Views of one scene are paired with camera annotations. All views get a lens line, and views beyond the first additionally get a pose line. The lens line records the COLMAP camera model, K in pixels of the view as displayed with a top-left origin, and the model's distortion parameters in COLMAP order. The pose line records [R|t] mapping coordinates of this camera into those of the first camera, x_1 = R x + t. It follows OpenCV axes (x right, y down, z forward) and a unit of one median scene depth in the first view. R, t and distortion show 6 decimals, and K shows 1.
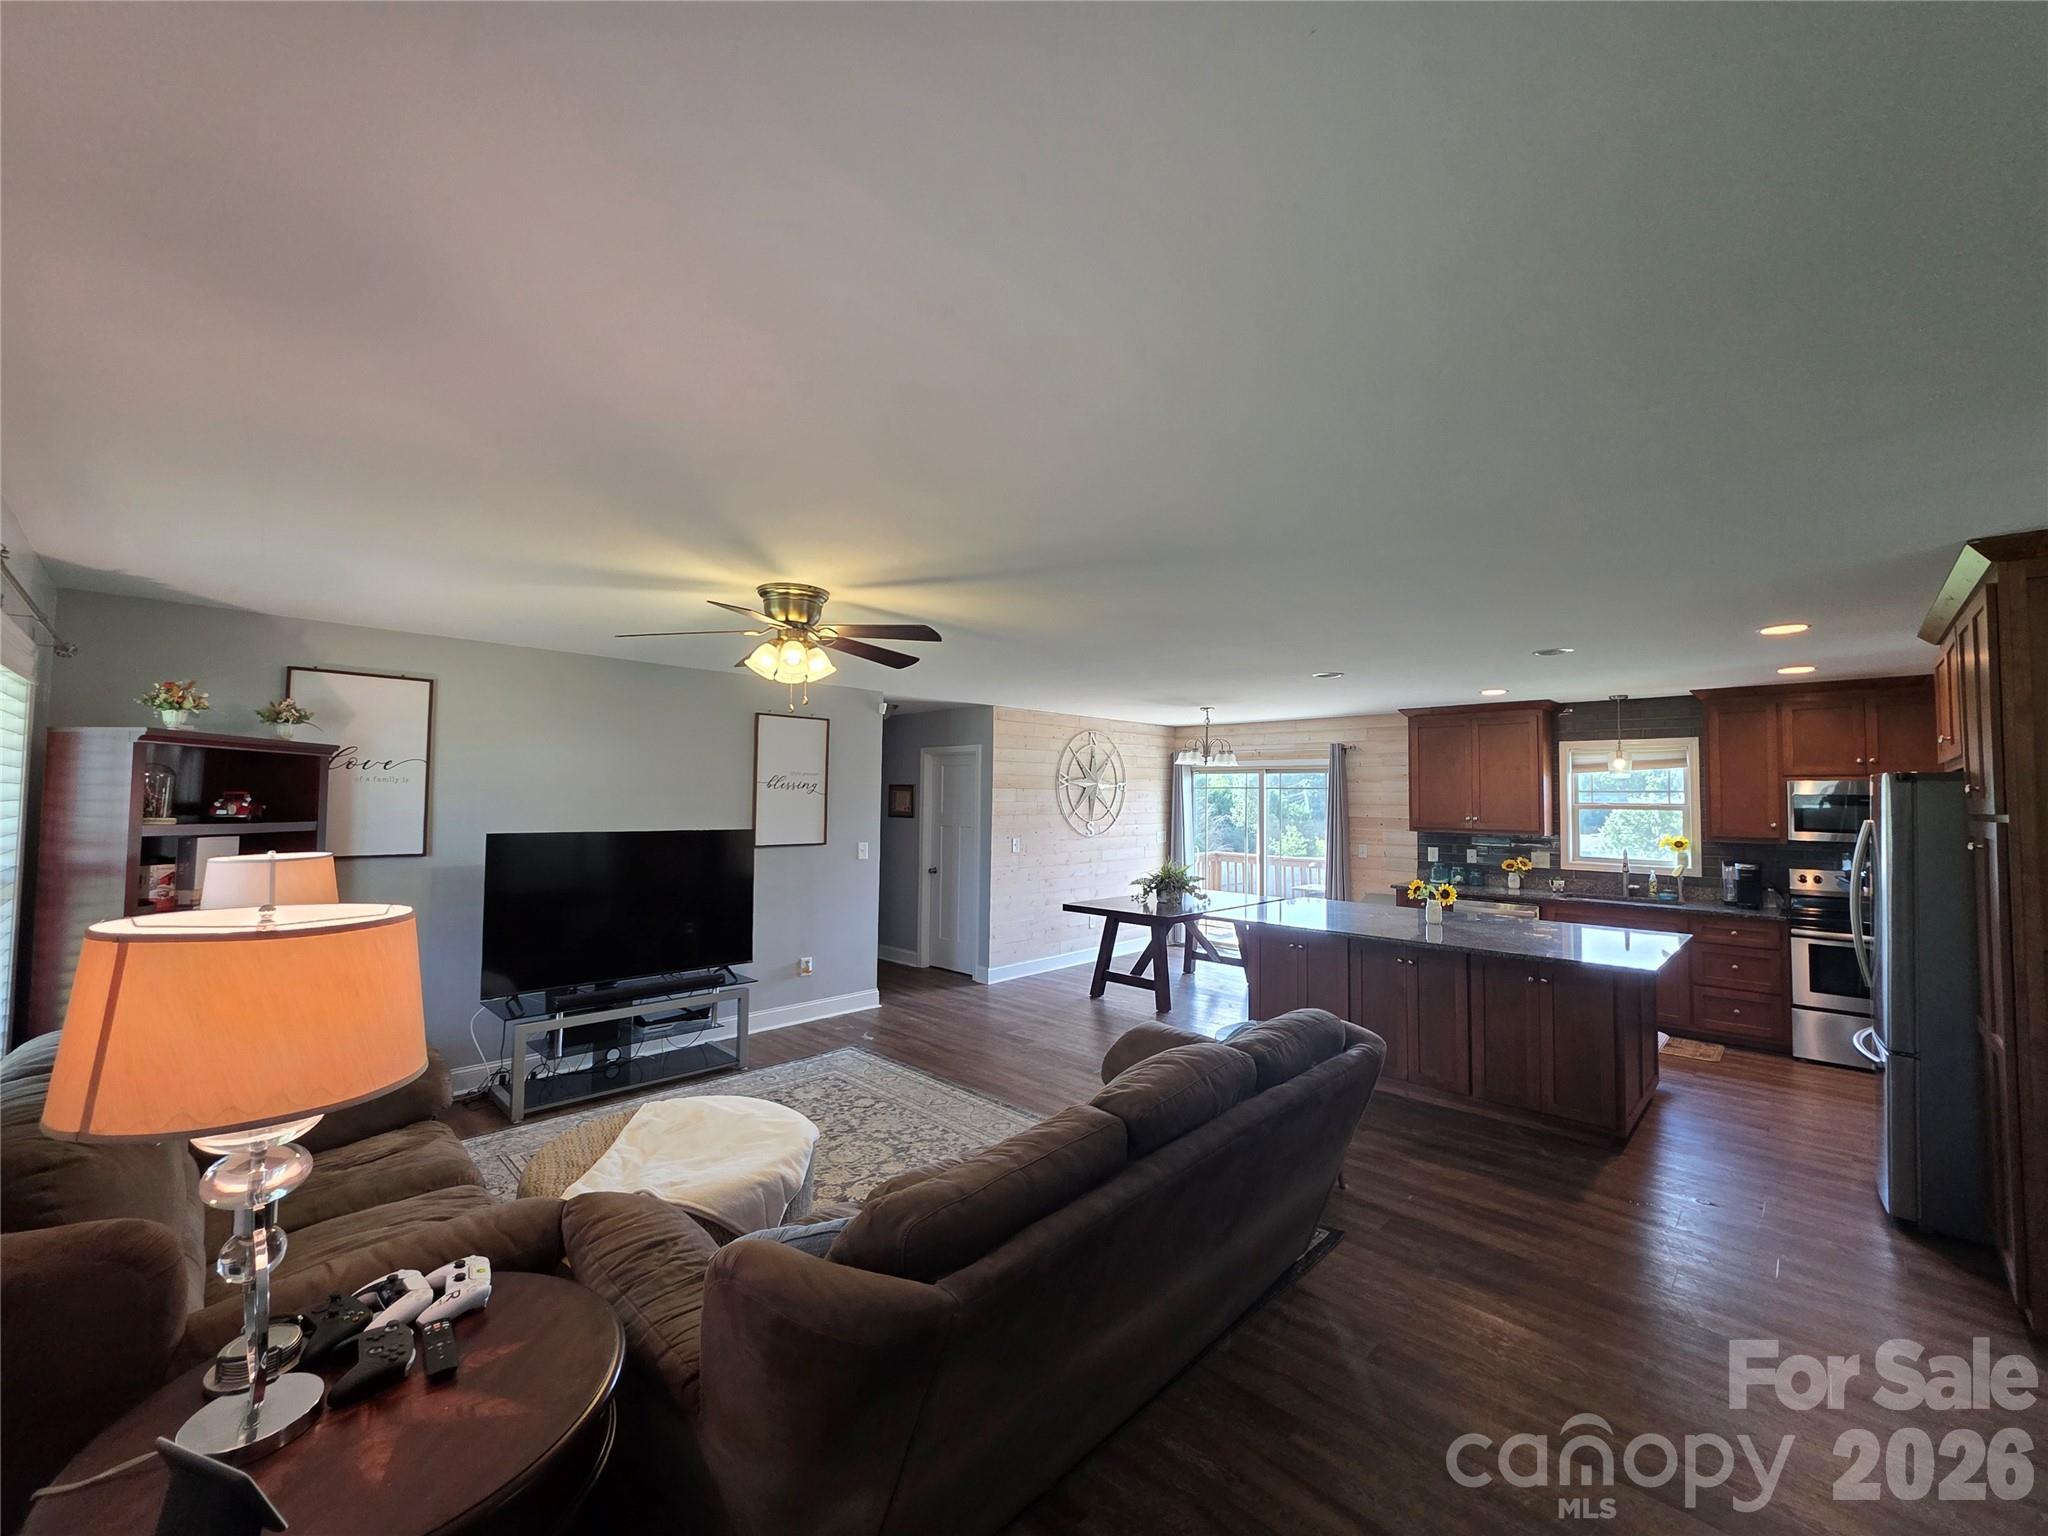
lens RADIAL K [[818.6, 0, 1020.6], [0, 818.6, 761.2], [0, 0, 1]] dist [-0.000861, 0.001261]
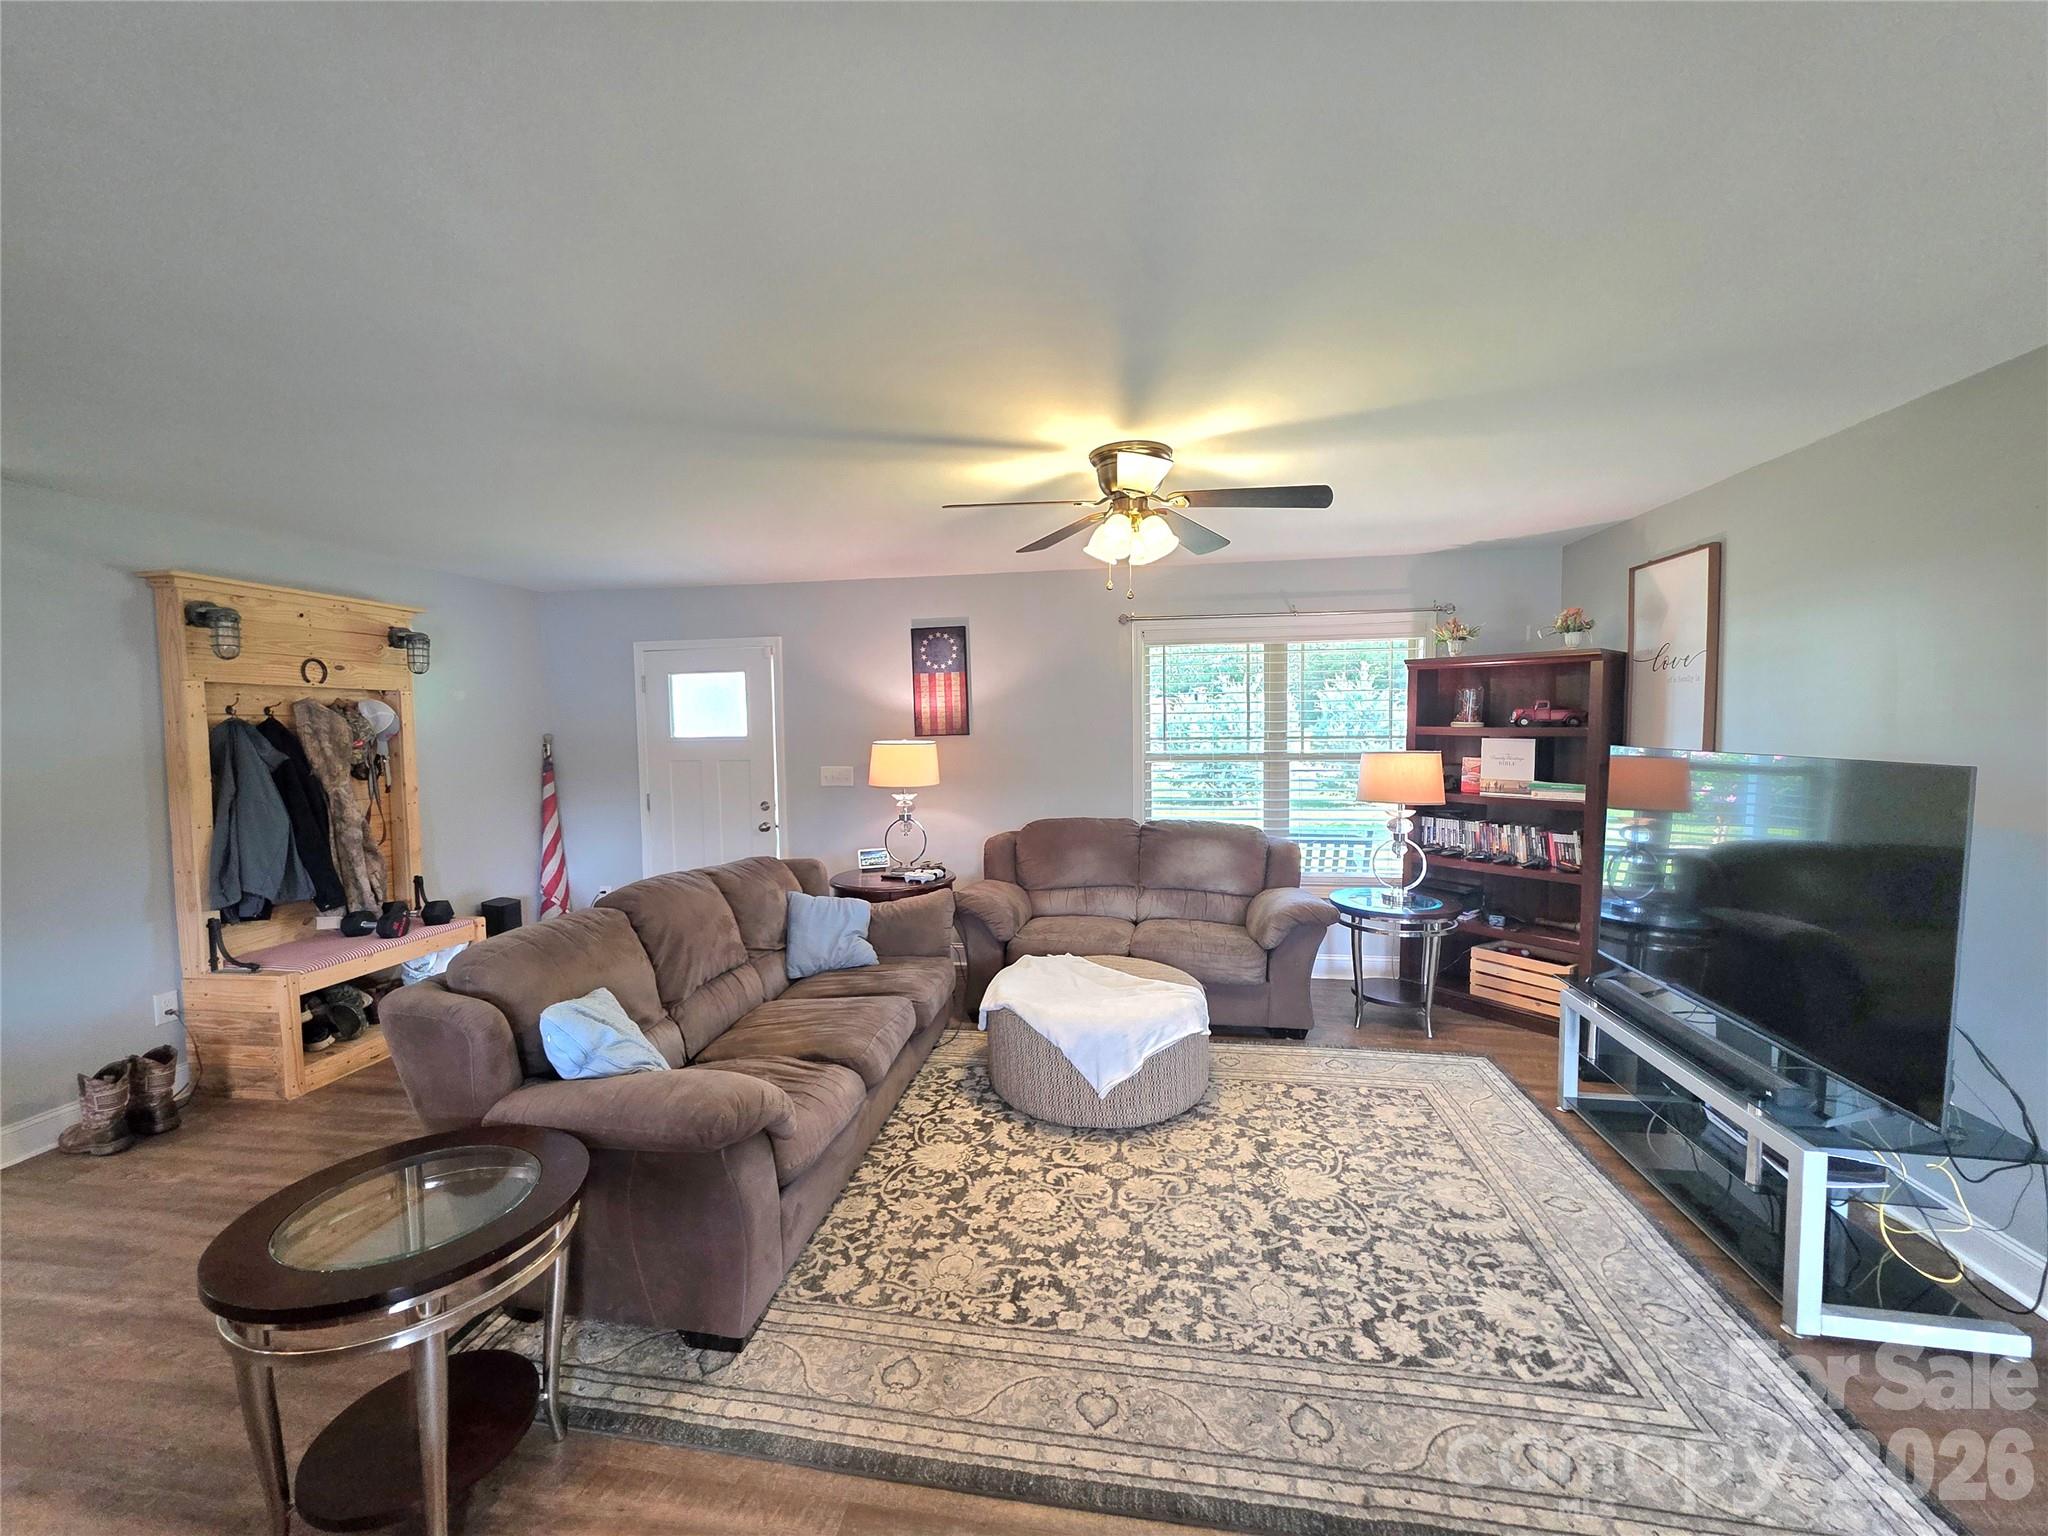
lens RADIAL K [[818.6, 0, 1011.5], [0, 818.6, 768.4], [0, 0, 1]] dist [-0.000861, 0.001261]
pose [[-0.820613, 0.030005, -0.570696, 0.164172], [0.029555, 0.999513, 0.010053, 0.054403], [0.570719, -0.008617, -0.821100, 0.839371]]
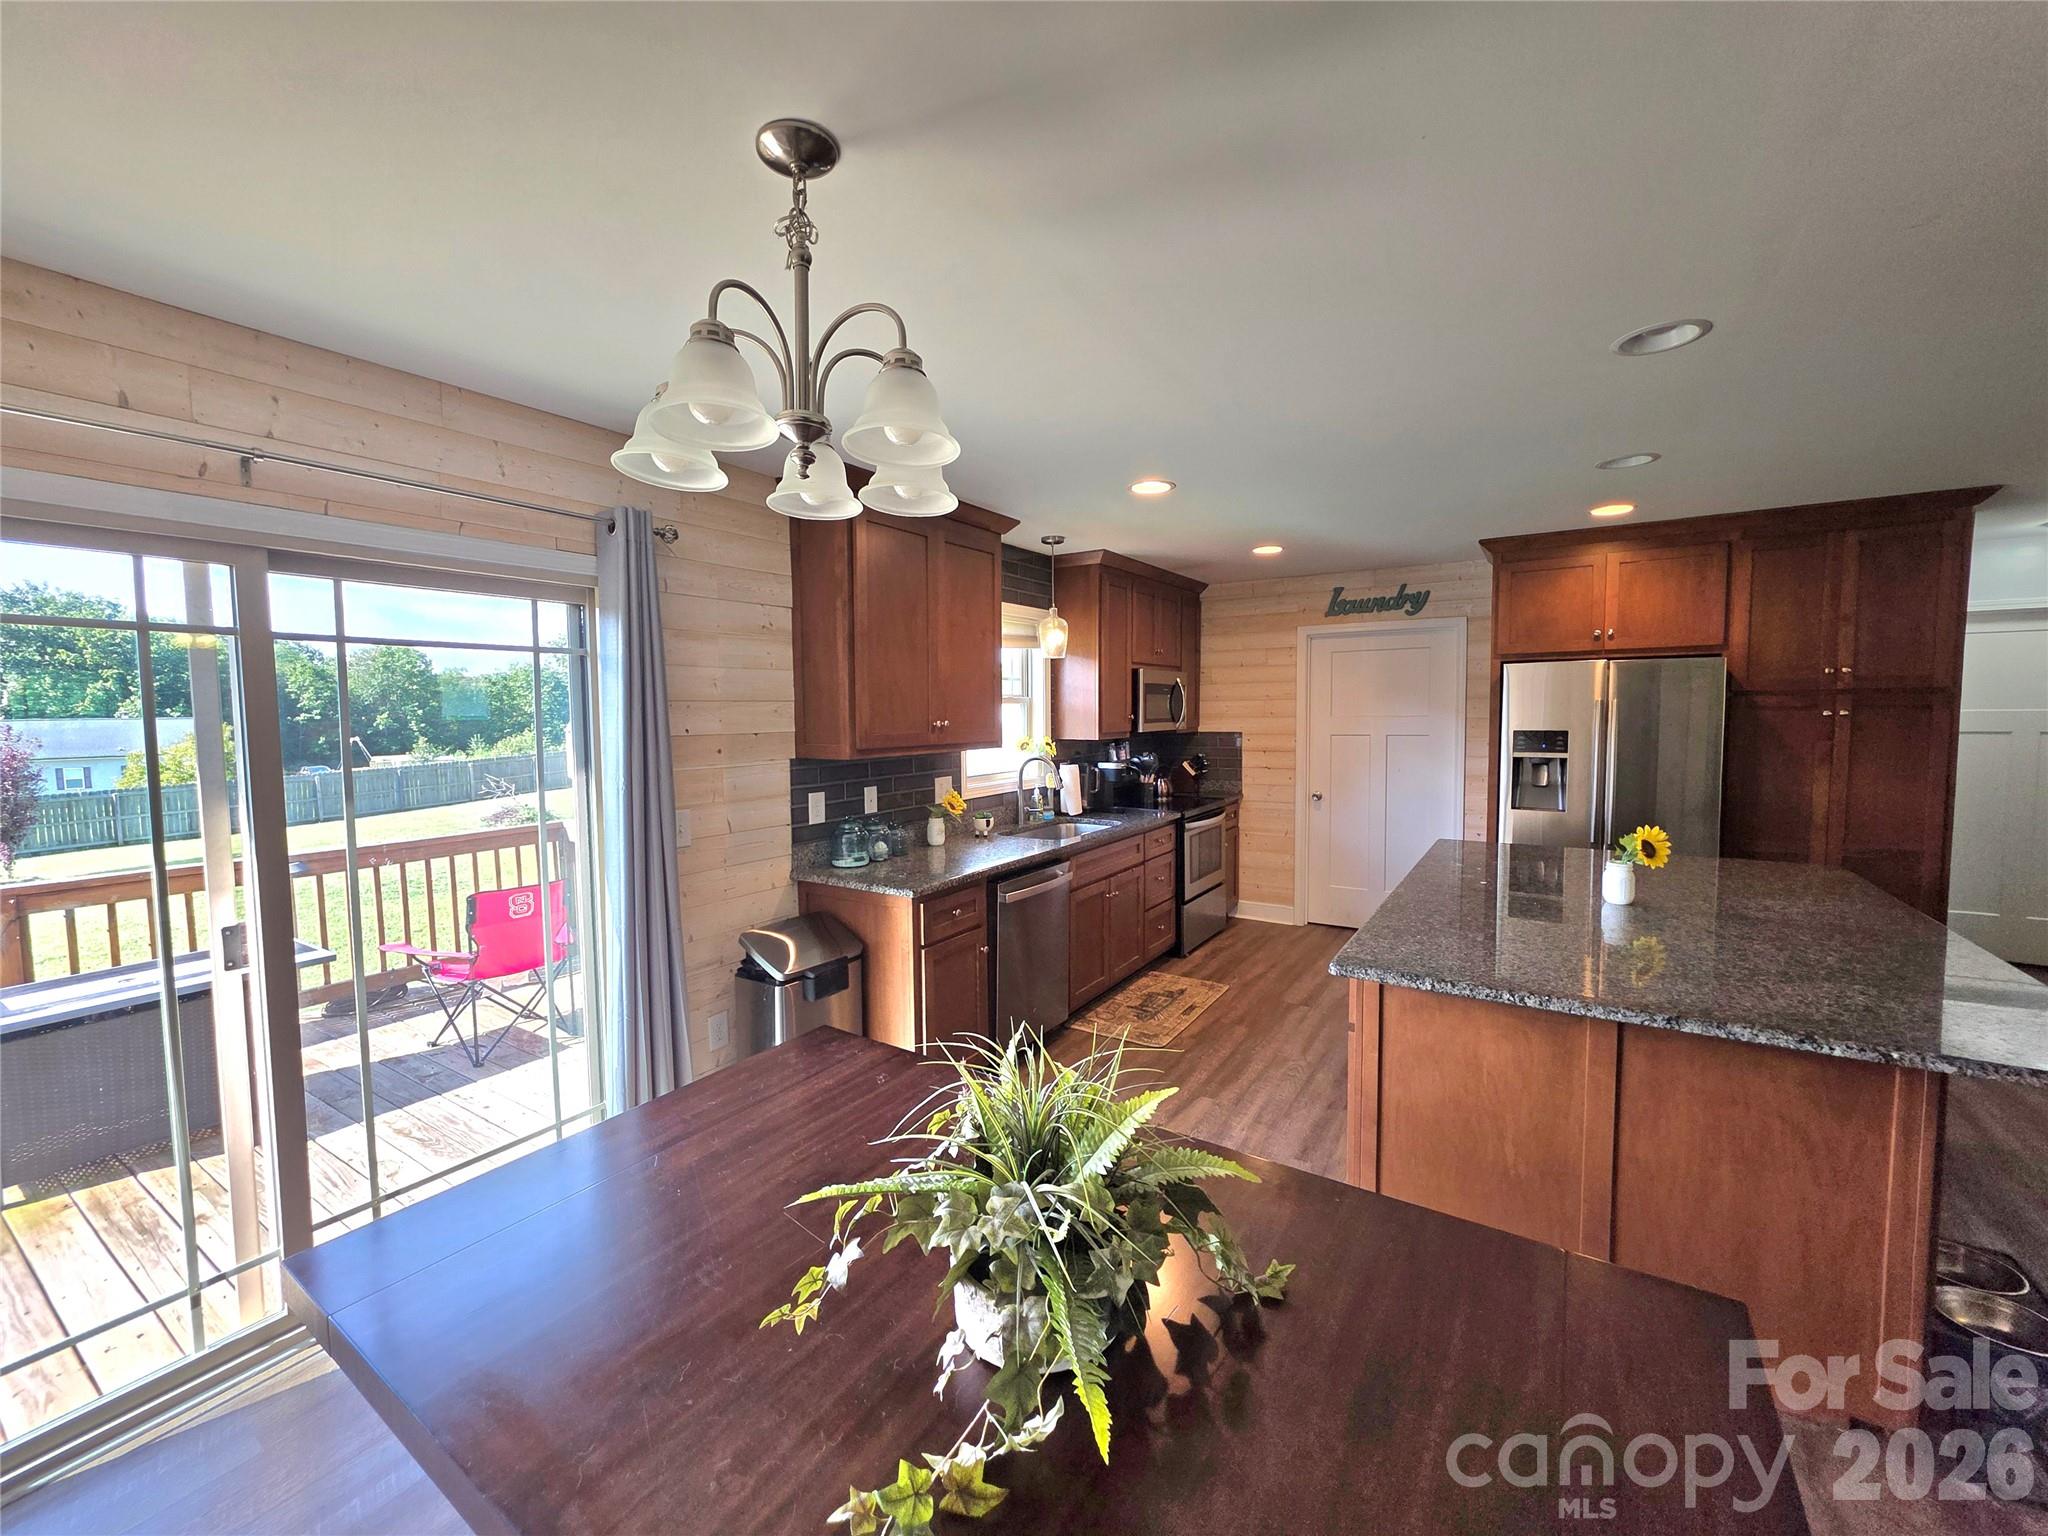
lens RADIAL K [[818.6, 0, 1019.9], [0, 818.6, 762.8], [0, 0, 1]] dist [-0.000861, 0.001261]
pose [[-0.193193, -0.074379, 0.978338, 0.042448], [-0.035532, 0.996999, 0.068781, 0.060871], [-0.980517, -0.021474, -0.195256, 1.119779]]
